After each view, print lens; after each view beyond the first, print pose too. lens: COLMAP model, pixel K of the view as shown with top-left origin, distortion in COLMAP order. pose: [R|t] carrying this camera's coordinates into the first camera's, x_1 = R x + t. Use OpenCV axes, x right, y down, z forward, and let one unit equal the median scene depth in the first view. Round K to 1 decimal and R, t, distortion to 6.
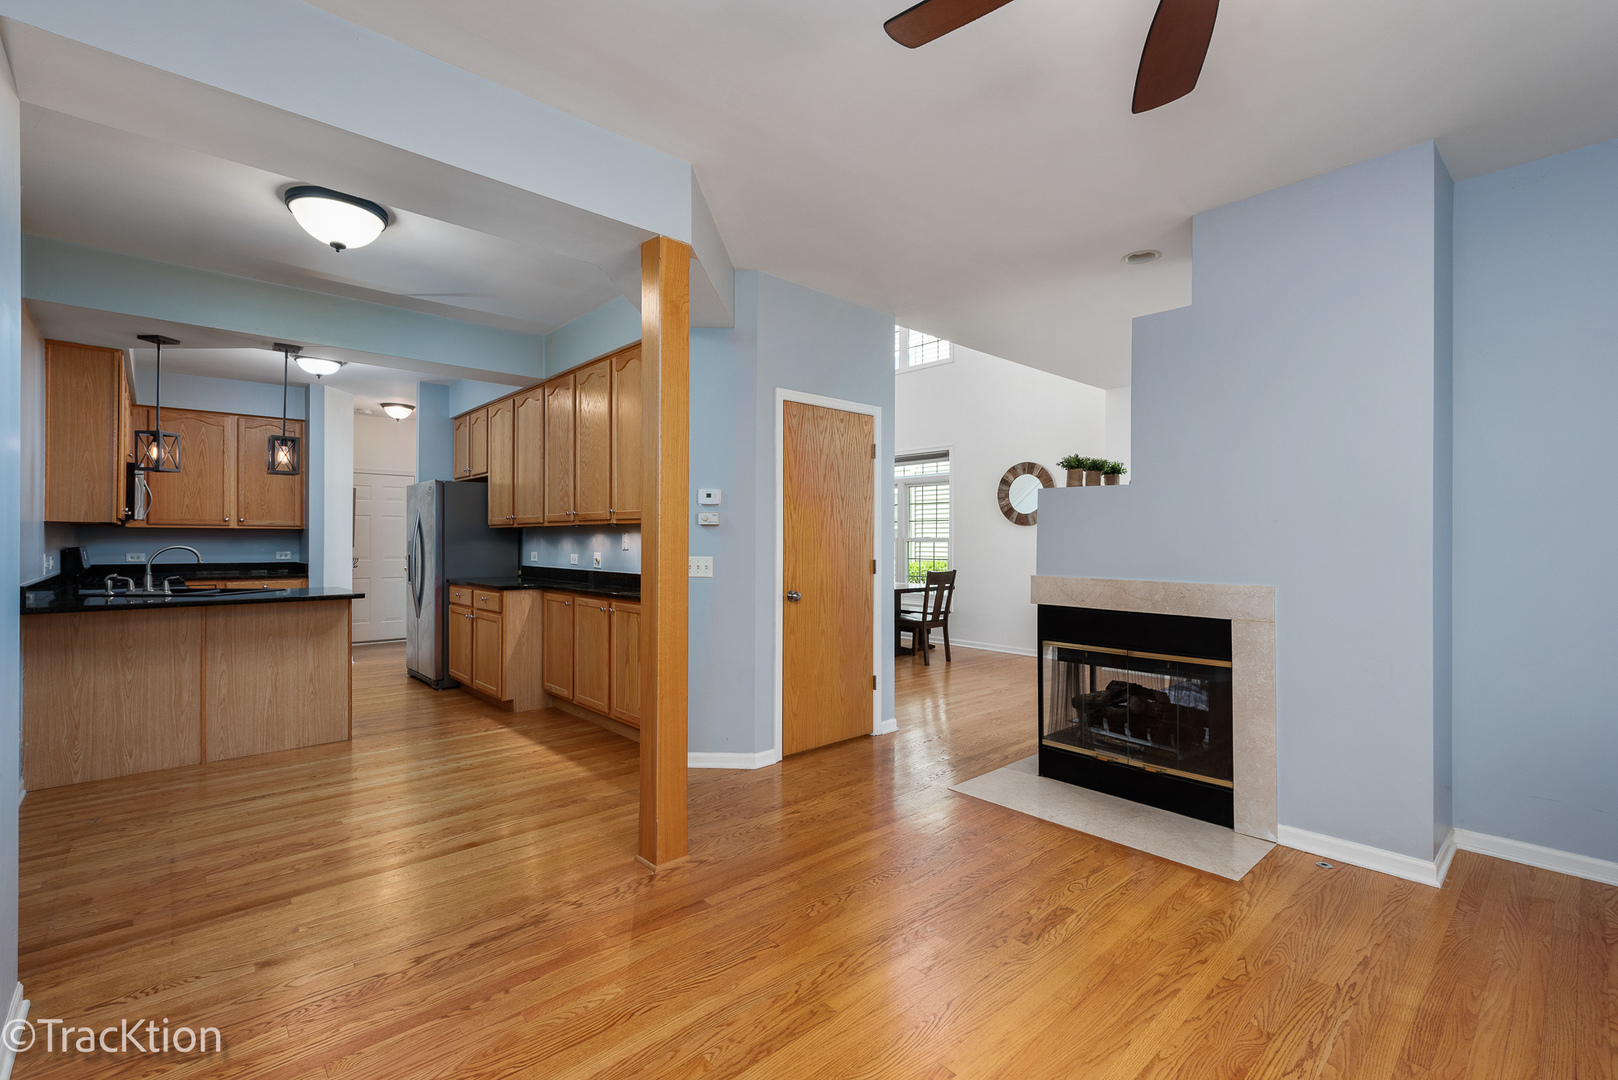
lens RADIAL K [[719.2, 0, 814.4], [0, 719.2, 535.9], [0, 0, 1]] dist [0.001777, 0.000277]
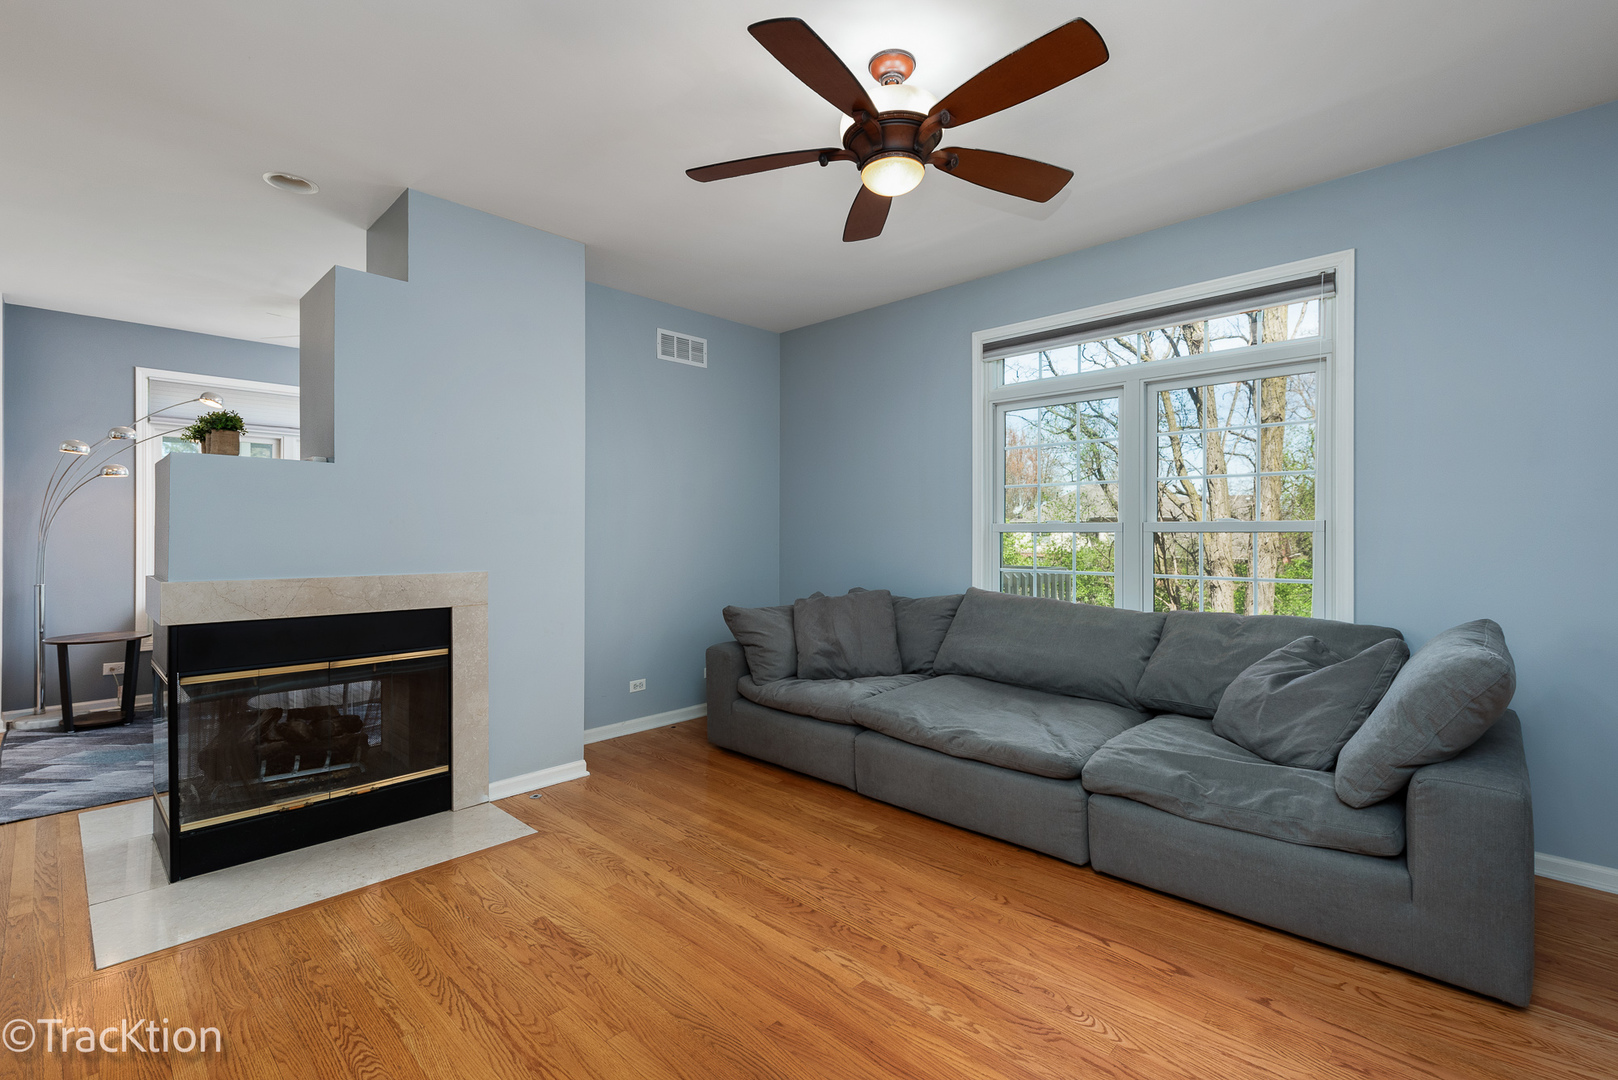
lens RADIAL K [[719.2, 0, 814.4], [0, 719.2, 535.9], [0, 0, 1]] dist [0.001777, 0.000277]
pose [[-0.065630, -0.010673, 0.997787, -0.506364], [-0.005394, 0.999932, 0.010341, 0.001278], [-0.997829, -0.004703, -0.065683, 0.581595]]
